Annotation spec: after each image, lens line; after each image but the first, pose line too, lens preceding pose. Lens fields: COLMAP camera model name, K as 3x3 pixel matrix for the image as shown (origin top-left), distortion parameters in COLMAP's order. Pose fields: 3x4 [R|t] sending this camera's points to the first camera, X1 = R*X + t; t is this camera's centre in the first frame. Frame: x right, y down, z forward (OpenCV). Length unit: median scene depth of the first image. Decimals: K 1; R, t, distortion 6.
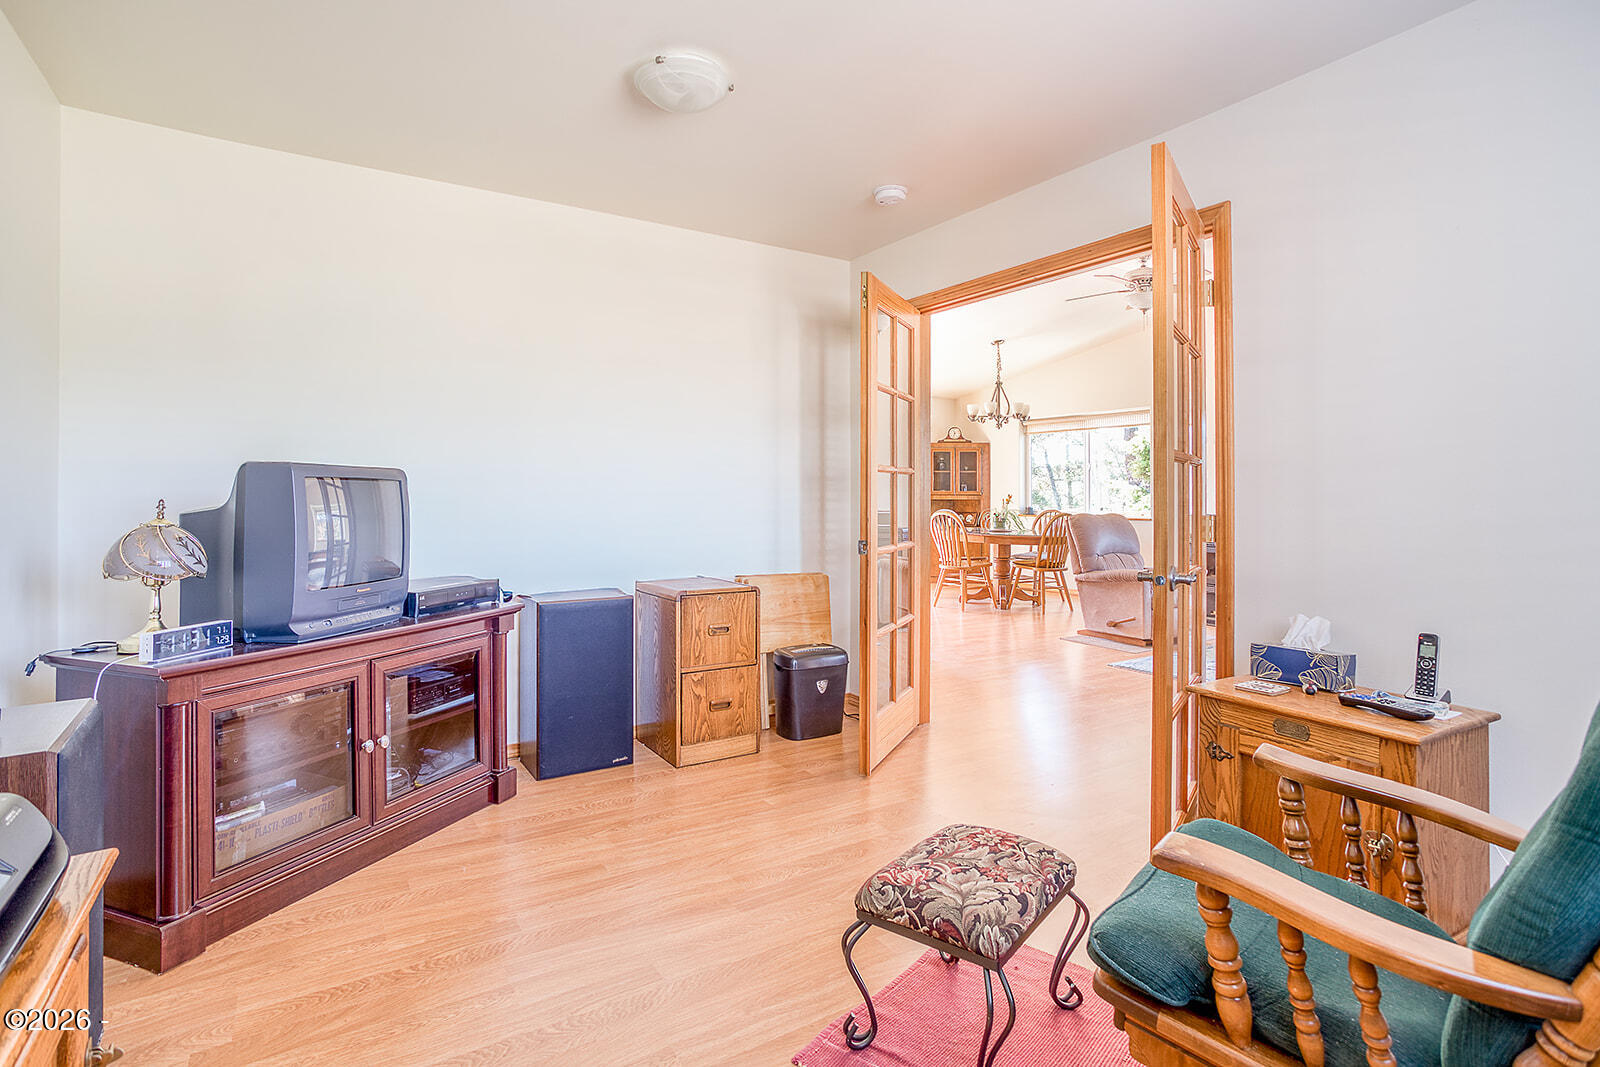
lens RADIAL K [[792.1, 0, 794.0], [0, 792.1, 496.2], [0, 0, 1]] dist [-0.000629, -0.000071]
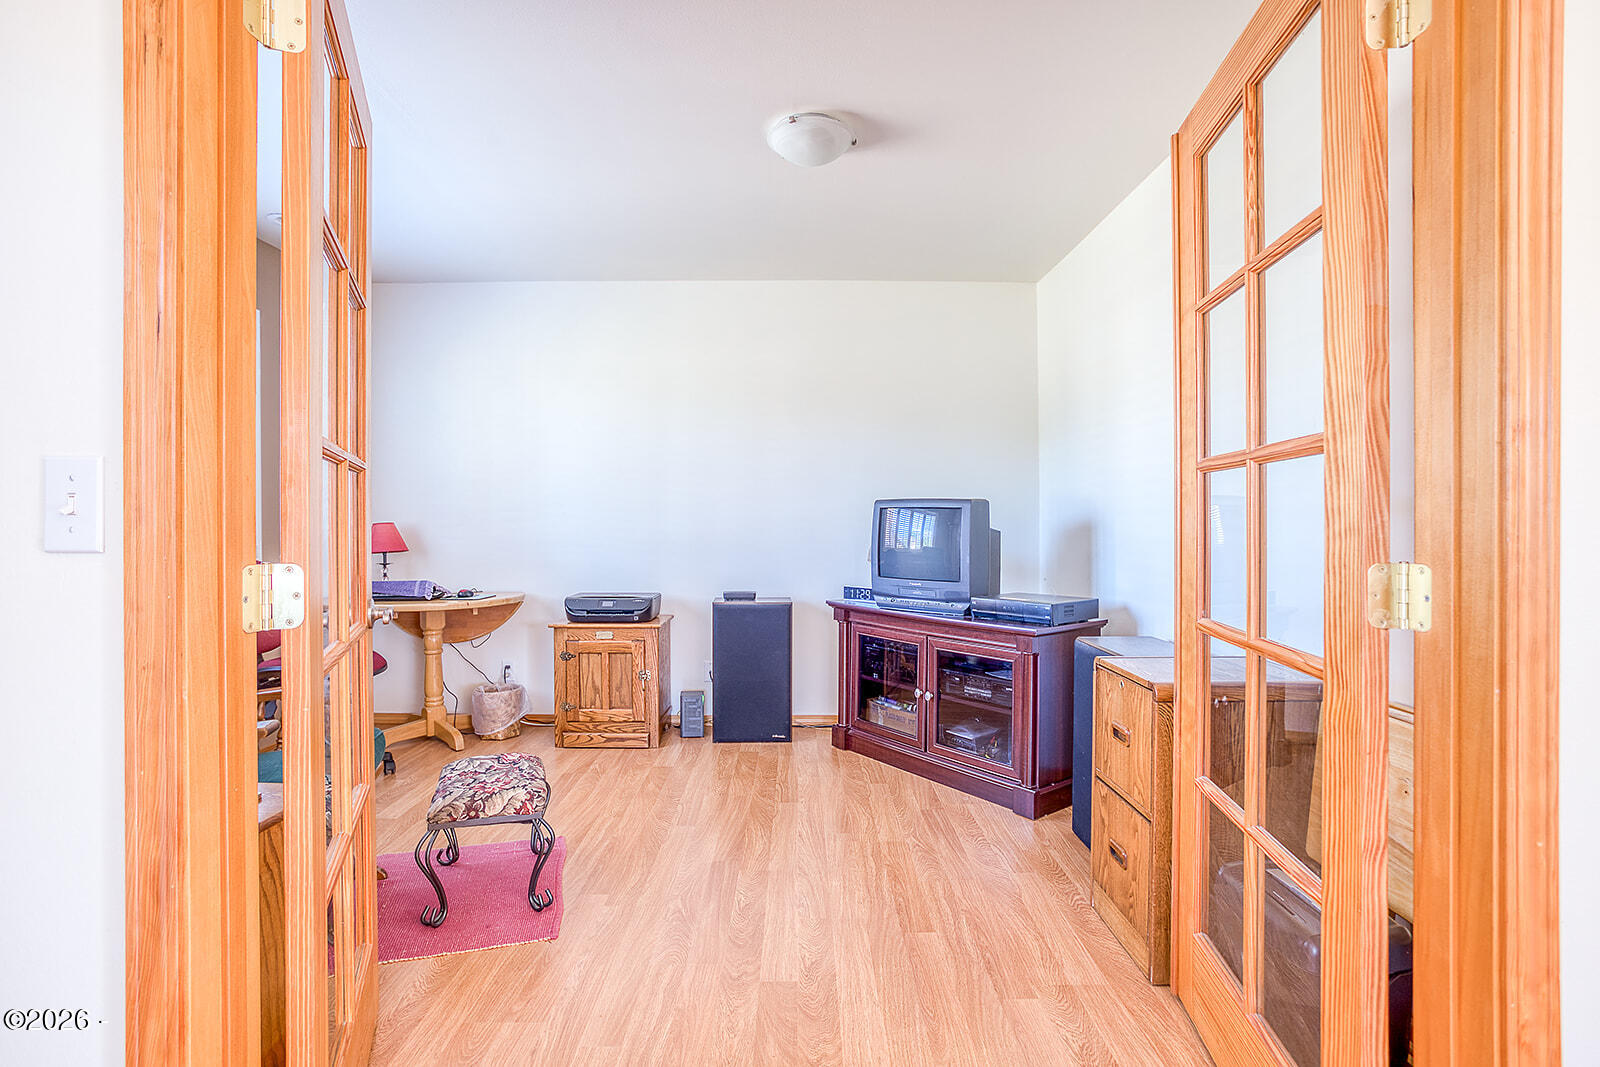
lens RADIAL K [[769.1, 0, 800.0], [0, 769.1, 533.5], [0, 0, 1]] dist [-0.000486, 0.000032]
pose [[-0.532907, 0.001702, -0.846172, 0.766508], [-0.000763, 0.999997, 0.002492, 0.014181], [0.846173, 0.001974, -0.532904, 1.539740]]
